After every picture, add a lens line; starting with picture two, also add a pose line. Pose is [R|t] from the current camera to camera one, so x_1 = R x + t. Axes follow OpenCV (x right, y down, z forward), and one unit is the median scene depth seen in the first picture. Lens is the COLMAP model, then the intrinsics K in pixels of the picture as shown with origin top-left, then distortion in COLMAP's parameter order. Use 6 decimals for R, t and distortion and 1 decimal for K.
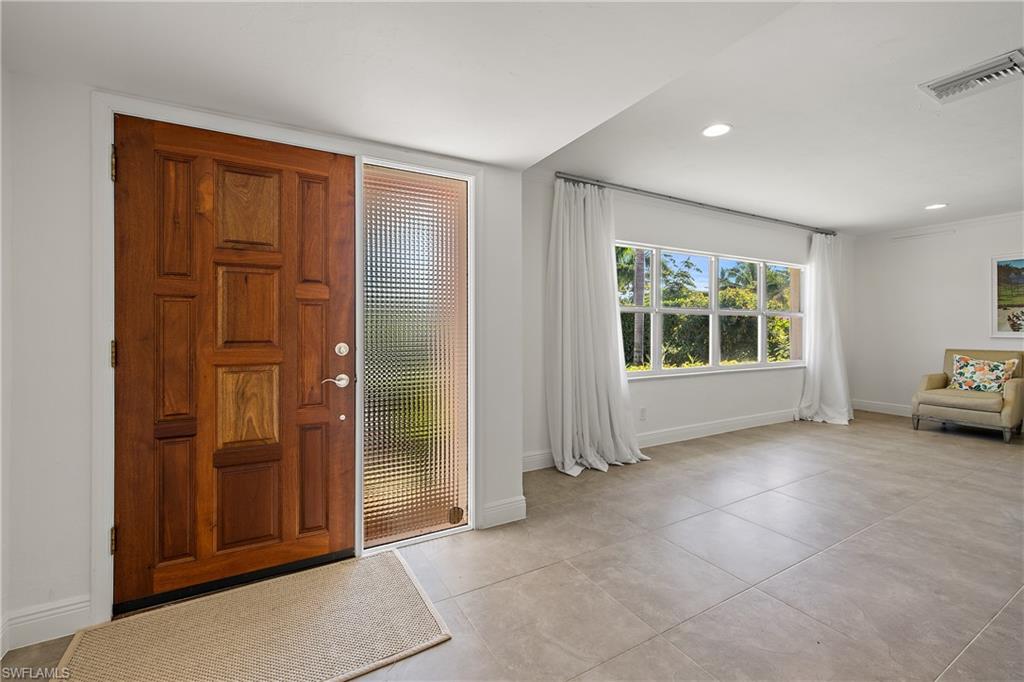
lens RADIAL K [[434.1, 0, 518.7], [0, 434.1, 331.6], [0, 0, 1]] dist [0.002463, 0.000350]
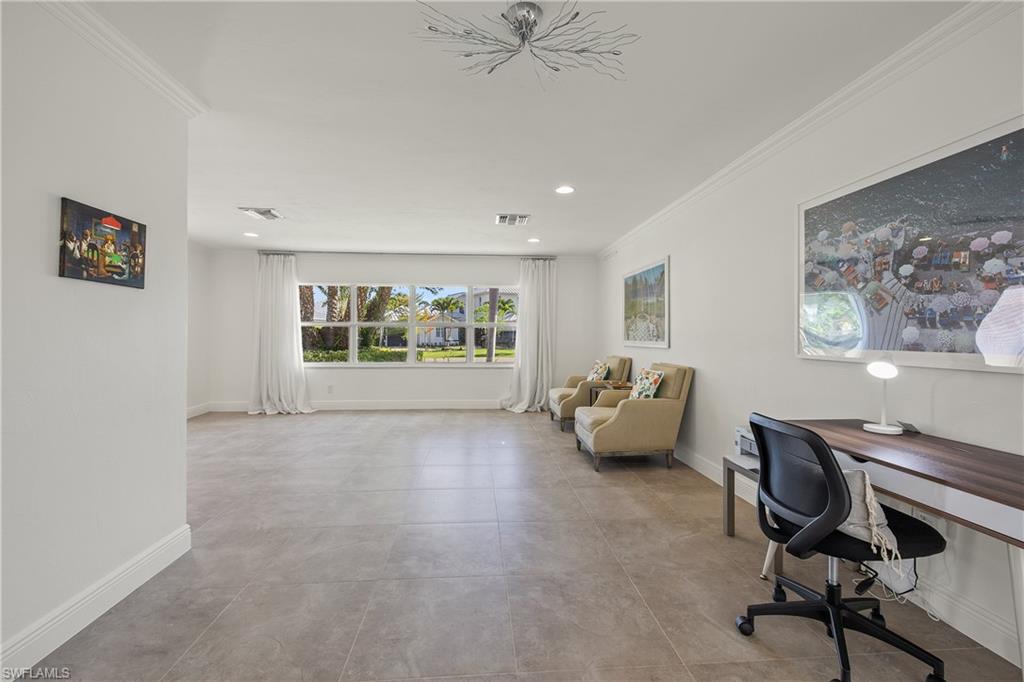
lens RADIAL K [[434.1, 0, 512.9], [0, 434.1, 333.6], [0, 0, 1]] dist [0.002463, 0.000350]
pose [[0.907064, 0.000897, -0.420992, 3.188080], [-0.007789, 0.999862, -0.014651, 0.002127], [0.420921, 0.016569, 0.906946, -0.361420]]
